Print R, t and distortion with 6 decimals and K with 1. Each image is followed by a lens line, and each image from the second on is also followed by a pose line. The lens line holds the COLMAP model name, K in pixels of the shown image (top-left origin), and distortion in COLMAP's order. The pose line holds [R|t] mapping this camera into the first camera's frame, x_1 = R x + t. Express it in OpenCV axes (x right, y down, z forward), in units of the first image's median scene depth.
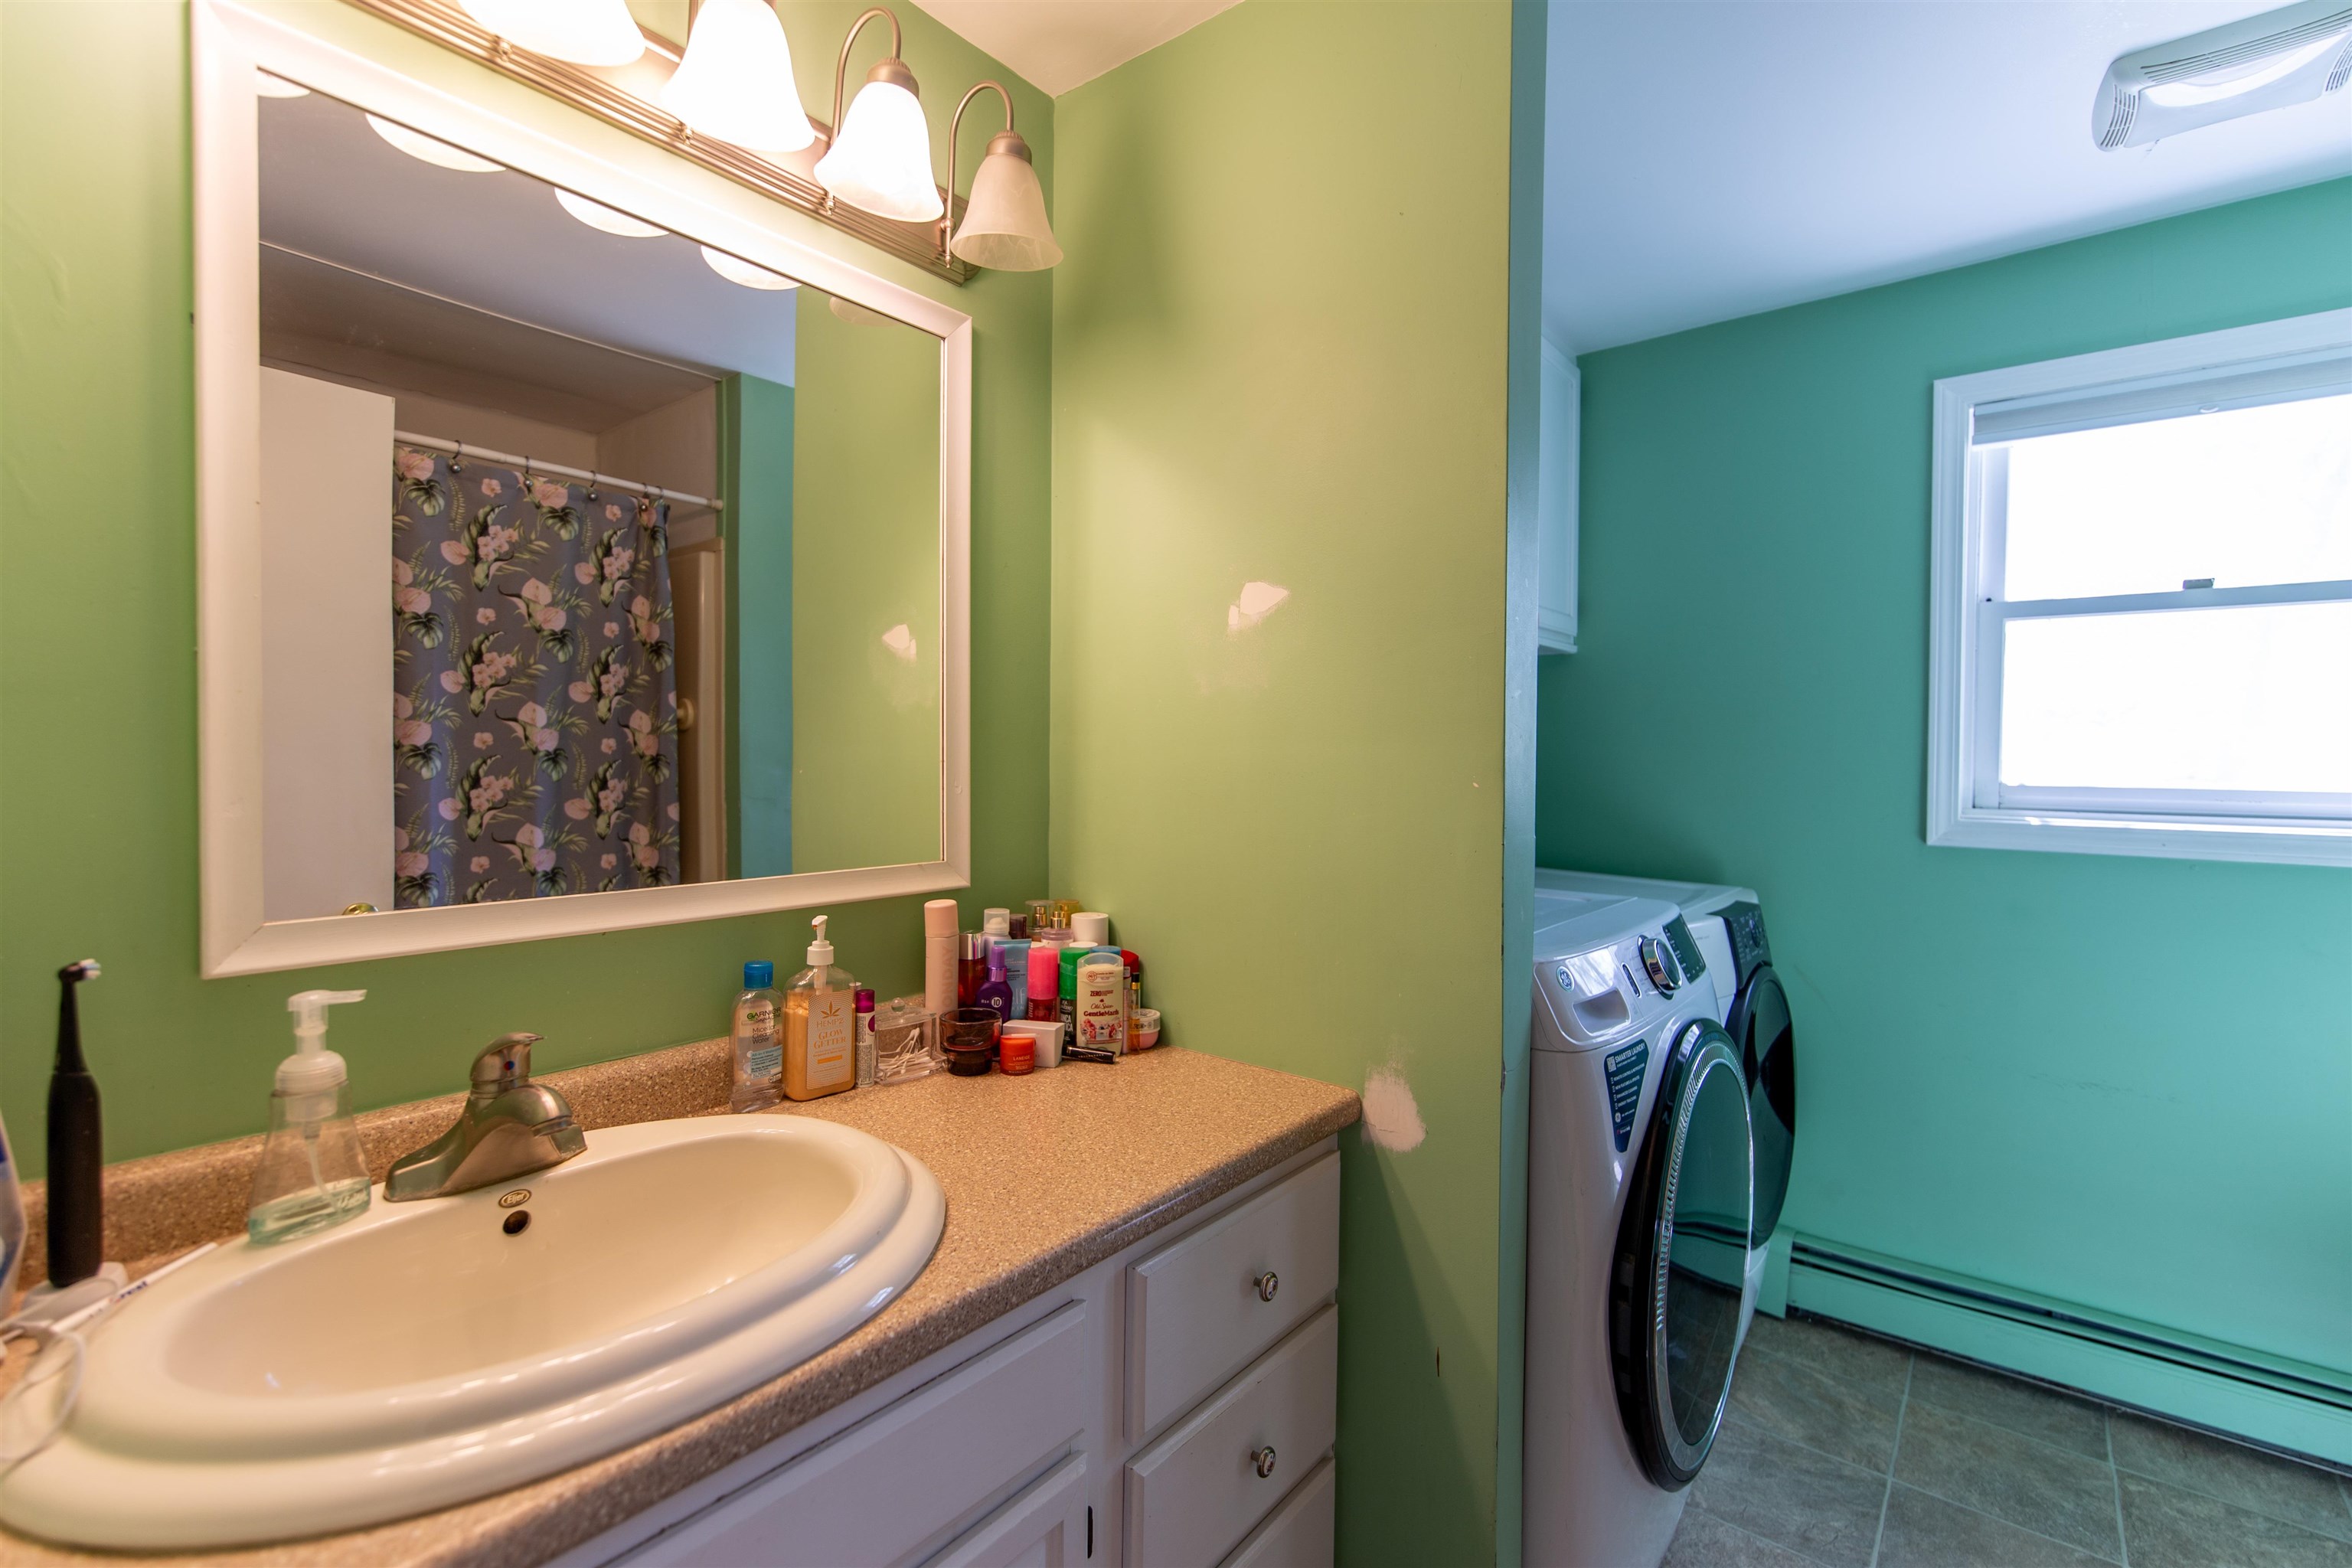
lens RADIAL K [[1016.3, 0, 1166.5], [0, 1016.3, 769.5], [0, 0, 1]] dist [0.000992, -0.001023]
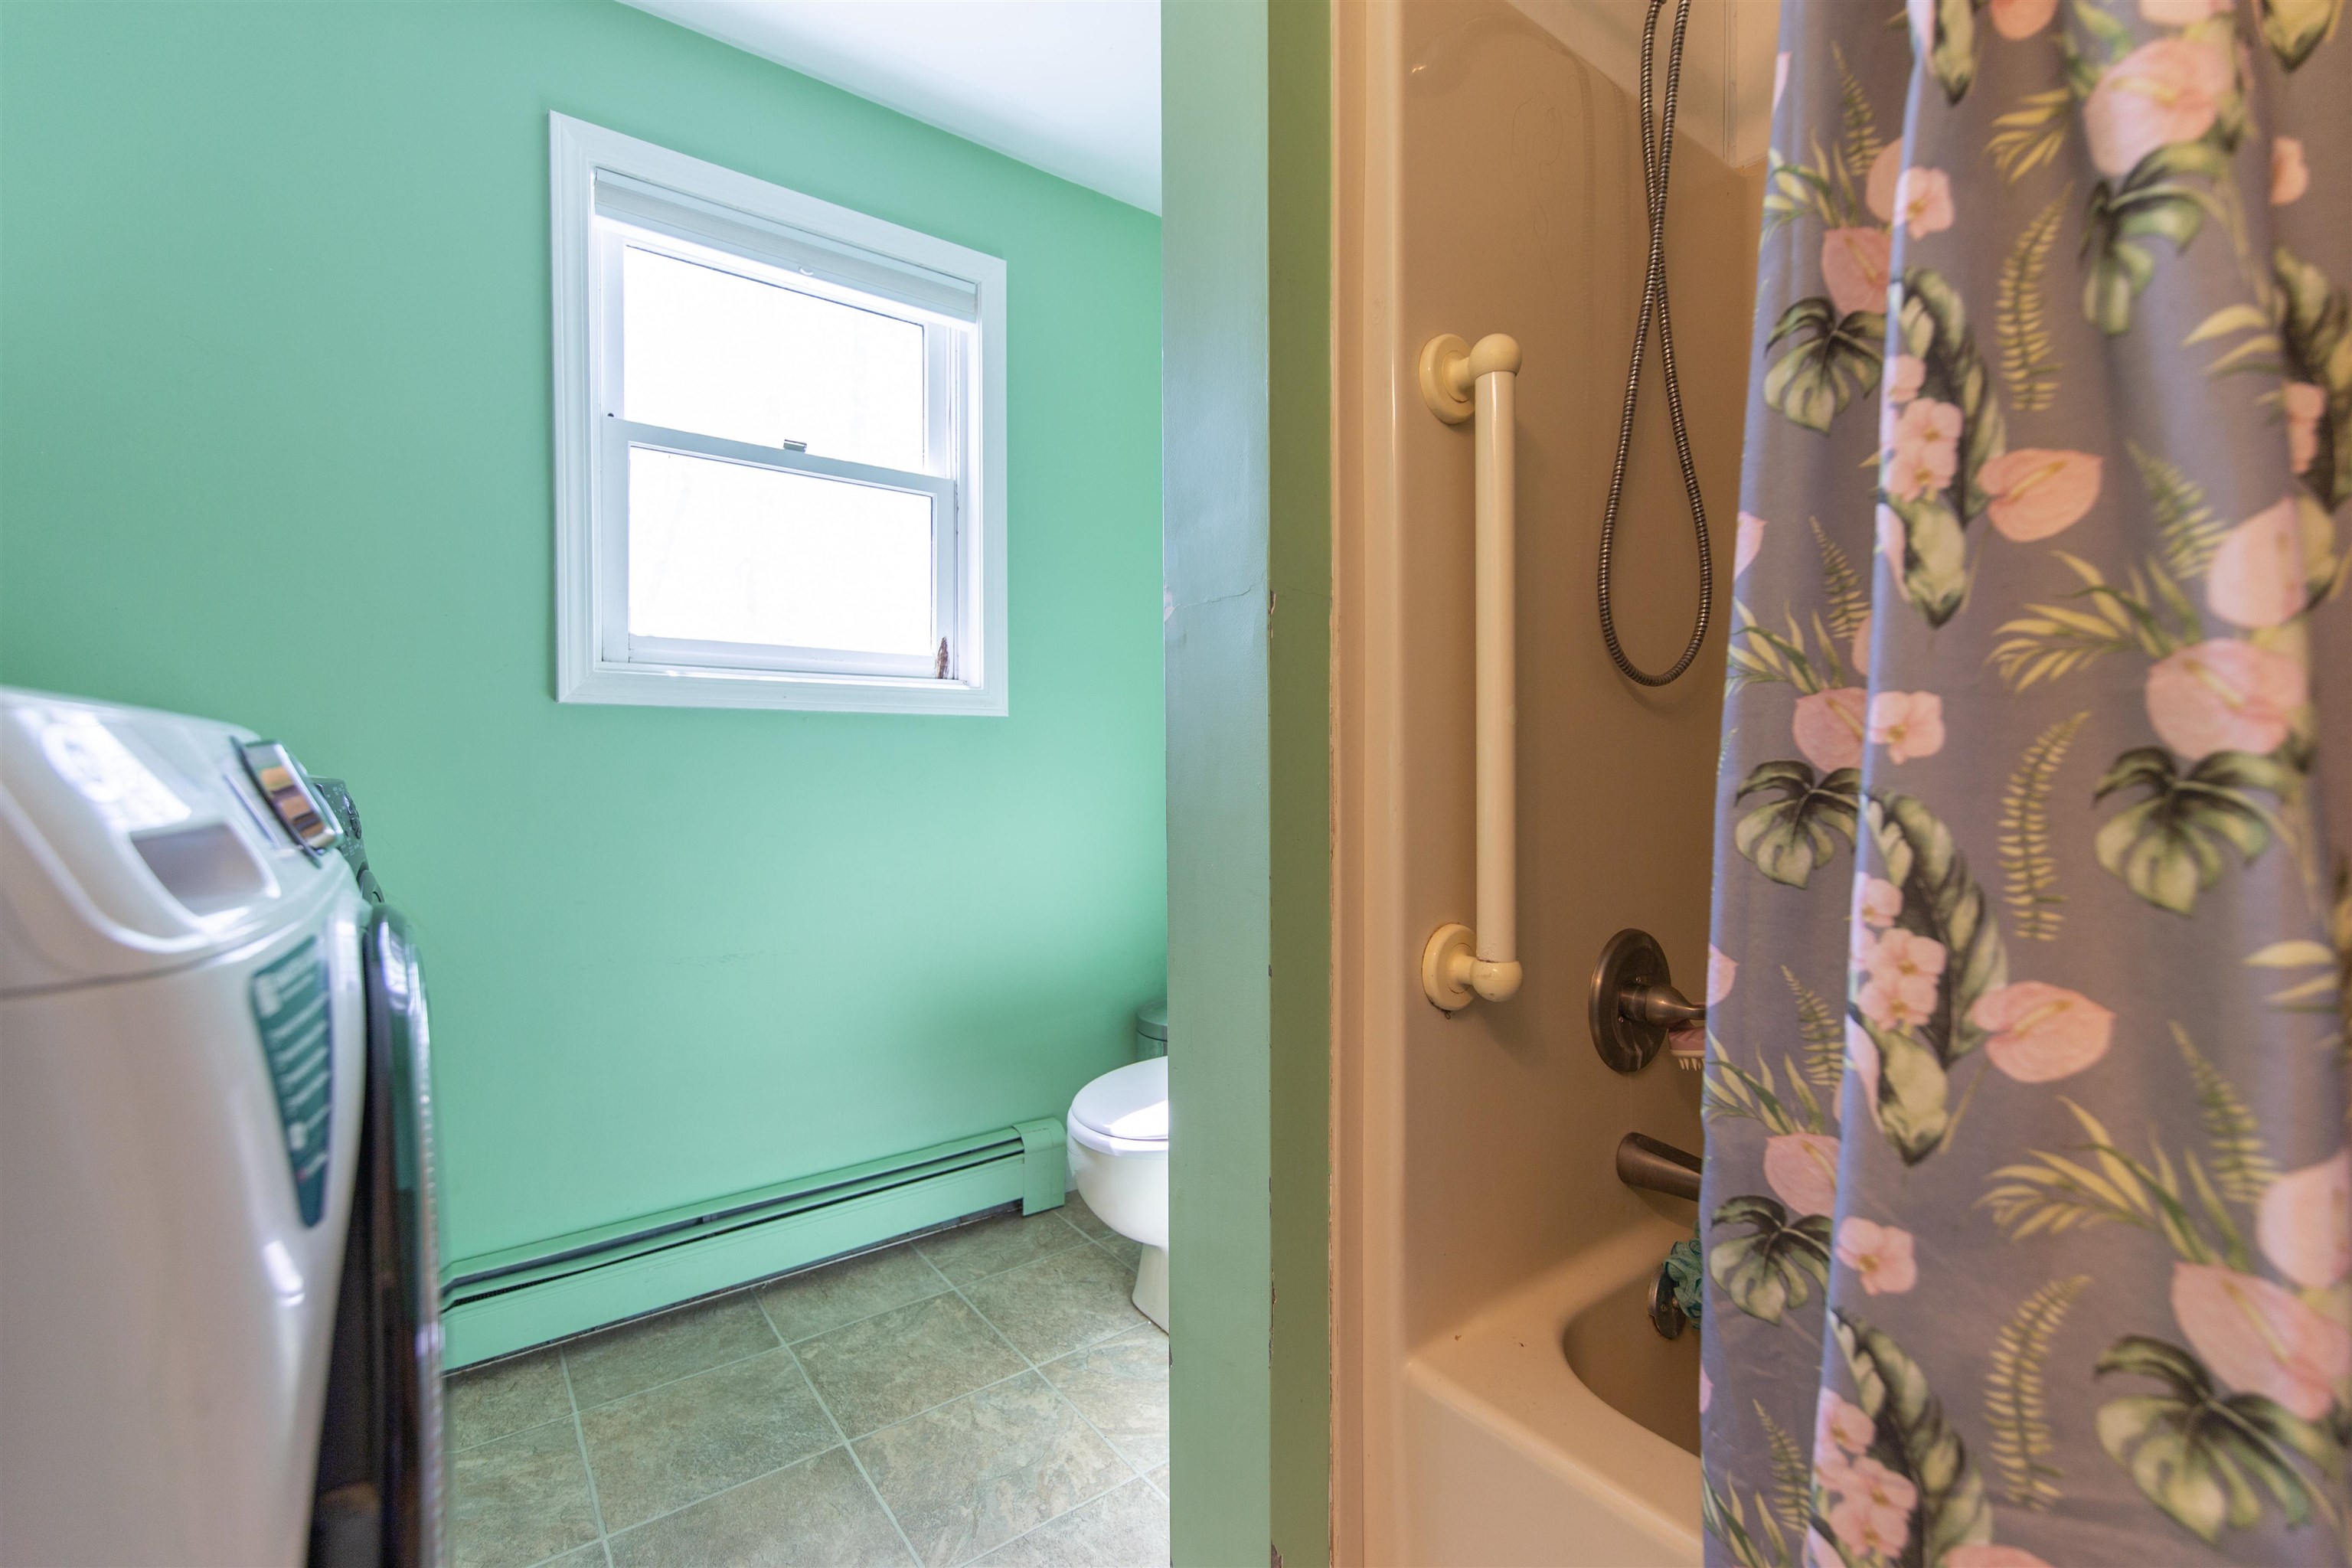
lens RADIAL K [[1016.3, 0, 1185.8], [0, 1016.3, 772.4], [0, 0, 1]] dist [0.000992, -0.001023]
pose [[0.234729, -0.020709, 0.971840, 0.116247], [0.011199, 0.999764, 0.018599, 0.141211], [-0.971996, 0.006518, 0.234905, 0.409014]]
